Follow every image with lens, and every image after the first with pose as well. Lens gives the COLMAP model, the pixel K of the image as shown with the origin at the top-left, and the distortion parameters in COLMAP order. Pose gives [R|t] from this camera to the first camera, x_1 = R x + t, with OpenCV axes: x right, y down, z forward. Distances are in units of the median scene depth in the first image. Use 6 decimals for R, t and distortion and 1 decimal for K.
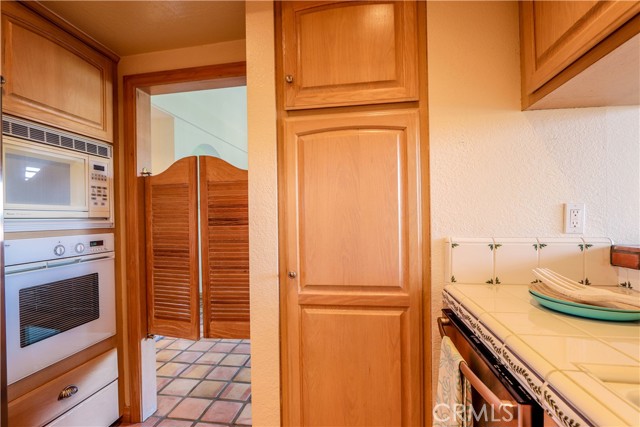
lens RADIAL K [[298.0, 0, 315.6], [0, 298.0, 215.1], [0, 0, 1]] dist [-0.020858, 0.003335]
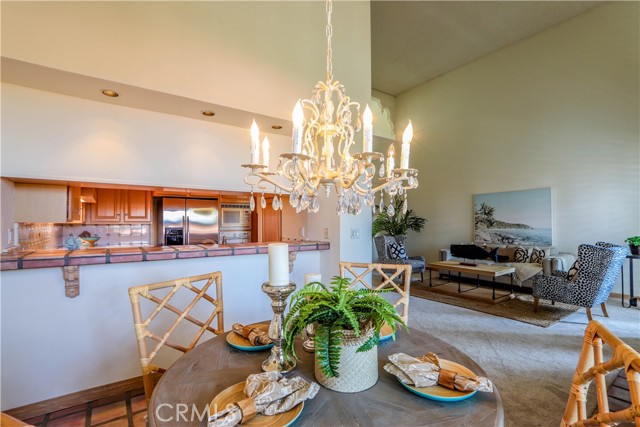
lens RADIAL K [[298.0, 0, 326.1], [0, 298.0, 217.9], [0, 0, 1]] dist [-0.020858, 0.003335]
pose [[0.714099, 0.006182, -0.700017, 2.339856], [-0.006274, 0.999977, 0.002431, -0.105629], [0.700016, 0.002656, 0.714122, -0.815793]]
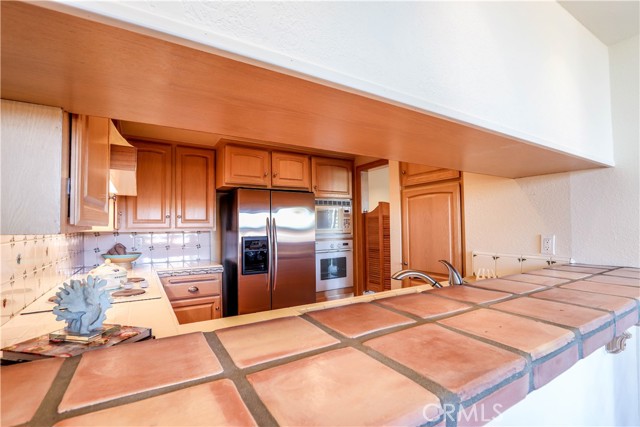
lens RADIAL K [[298.0, 0, 325.7], [0, 298.0, 214.6], [0, 0, 1]] dist [-0.020858, 0.003335]
pose [[0.664839, -0.020189, -0.746714, 0.896270], [0.005753, 0.999743, -0.021907, -0.085329], [0.746964, 0.010269, 0.664785, -0.667587]]
